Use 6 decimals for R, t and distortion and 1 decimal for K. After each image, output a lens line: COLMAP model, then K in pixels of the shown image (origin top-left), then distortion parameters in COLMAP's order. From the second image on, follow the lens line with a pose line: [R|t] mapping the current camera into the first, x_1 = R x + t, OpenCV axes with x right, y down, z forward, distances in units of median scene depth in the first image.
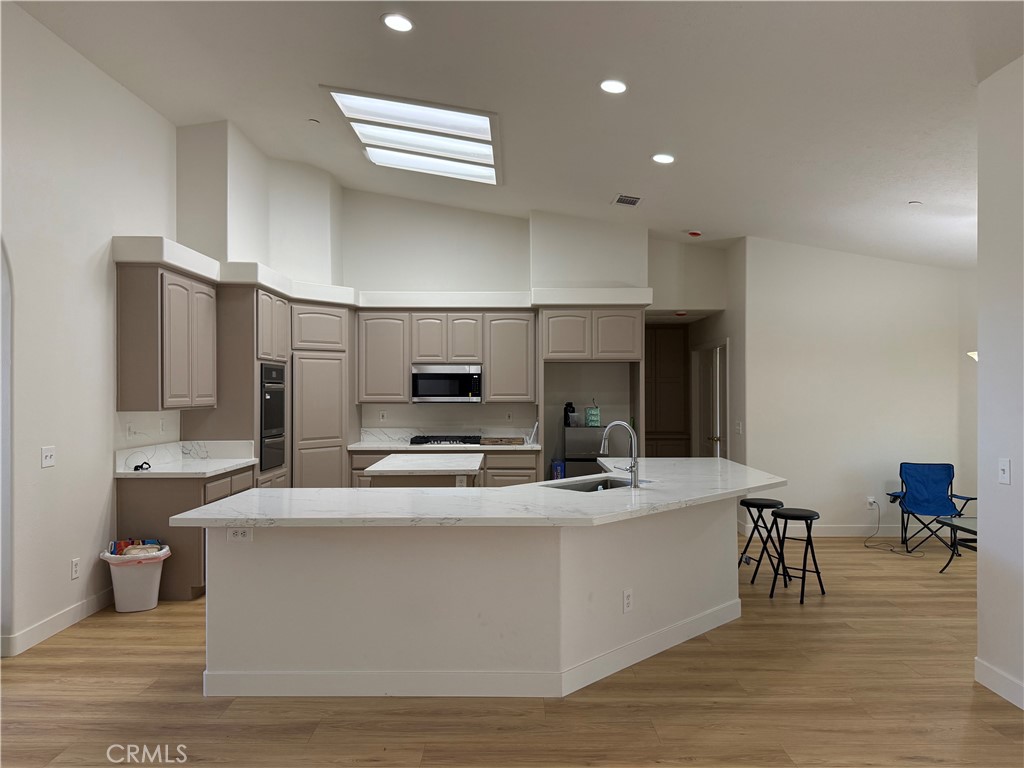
lens RADIAL K [[715.7, 0, 511.6], [0, 715.7, 389.2], [0, 0, 1]] dist [0.115315, -0.177099]
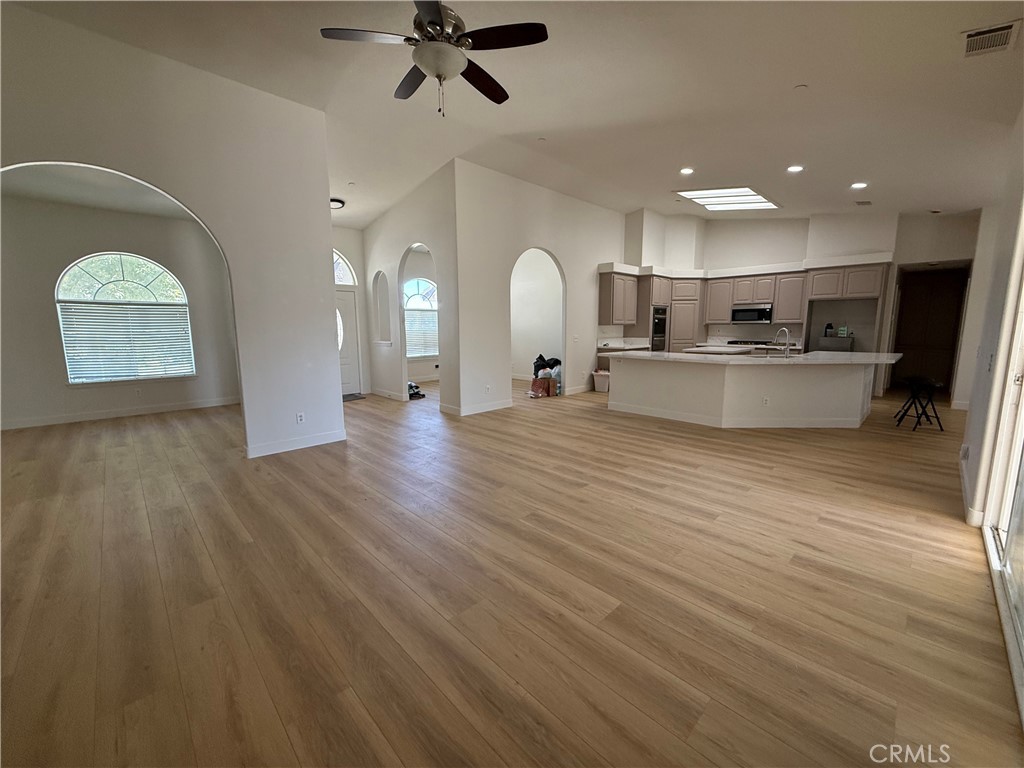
lens RADIAL K [[409.2, 0, 512.0], [0, 409.2, 384.0], [0, 0, 1]] dist [0.001312, -0.000072]
pose [[0.697486, 0.098984, -0.709729, 0.282277], [0.006214, 0.989541, 0.144115, 0.016885], [0.716571, -0.104928, 0.689577, -0.283223]]
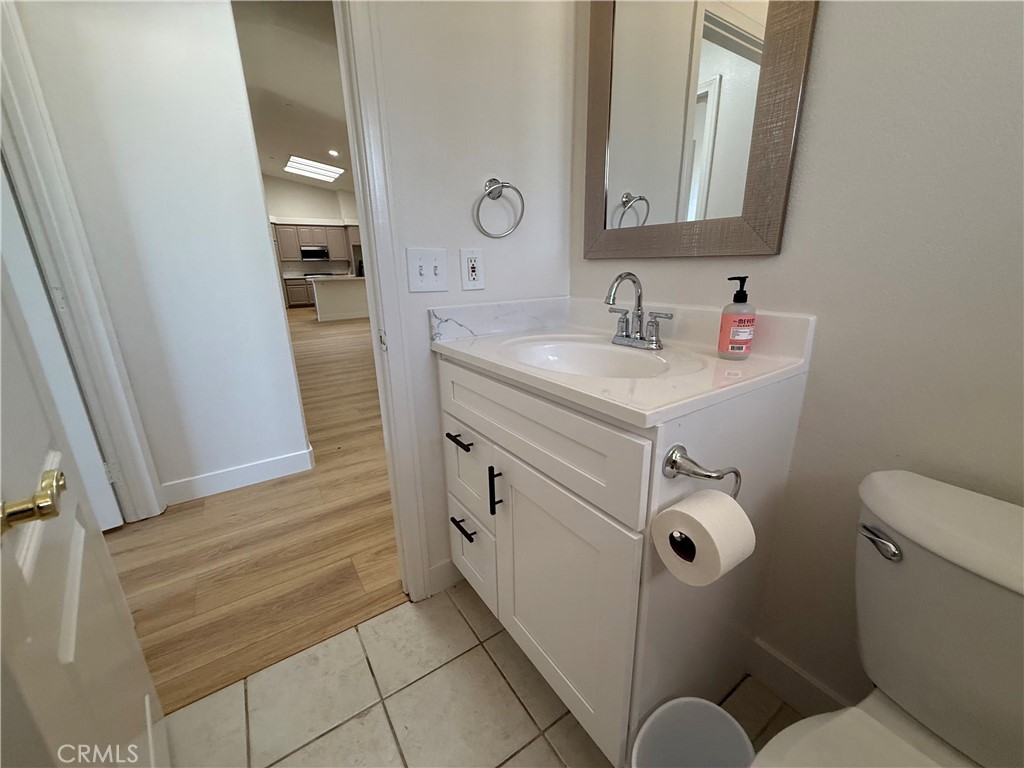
lens RADIAL K [[409.2, 0, 512.0], [0, 409.2, 384.0], [0, 0, 1]] dist [0.001312, -0.000072]
pose [[0.828338, -0.174359, 0.532404, -0.412247], [0.020316, 0.959059, 0.282477, 0.046702], [-0.559860, -0.223171, 0.797967, -0.856751]]
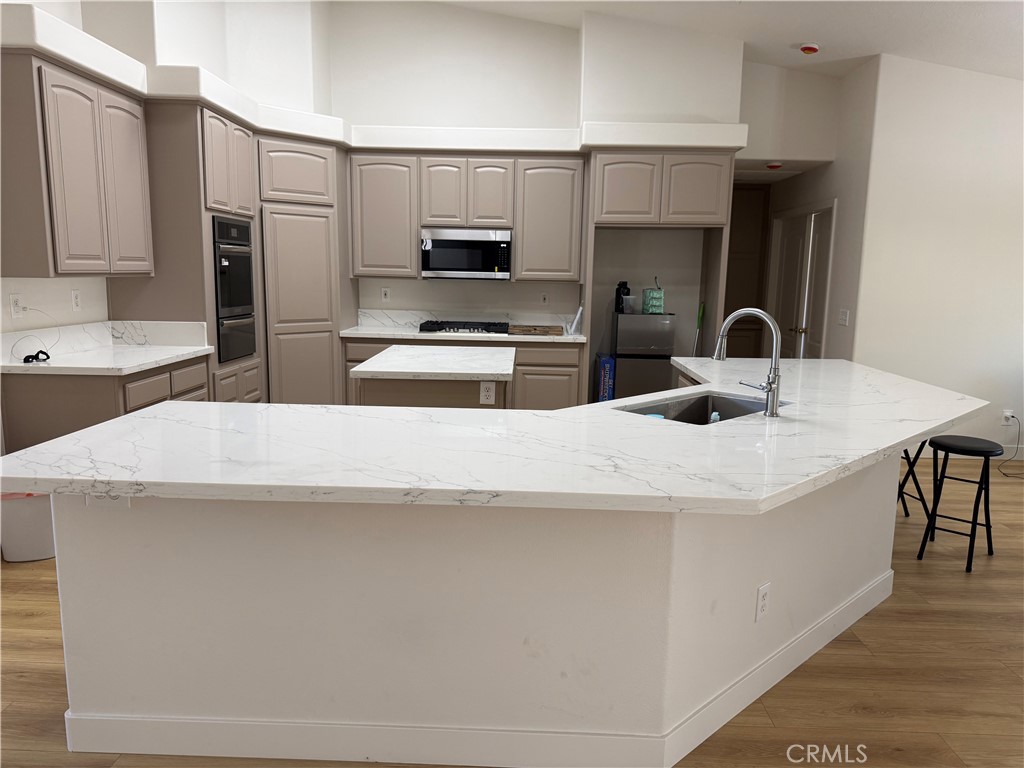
lens RADIAL K [[715.7, 0, 511.6], [0, 715.7, 389.2], [0, 0, 1]] dist [0.115315, -0.177099]
pose [[0.999526, 0.023375, -0.020019, -0.023577], [-0.019815, 0.986506, 0.162521, 0.009679], [0.023547, -0.162047, 0.986502, 0.221128]]
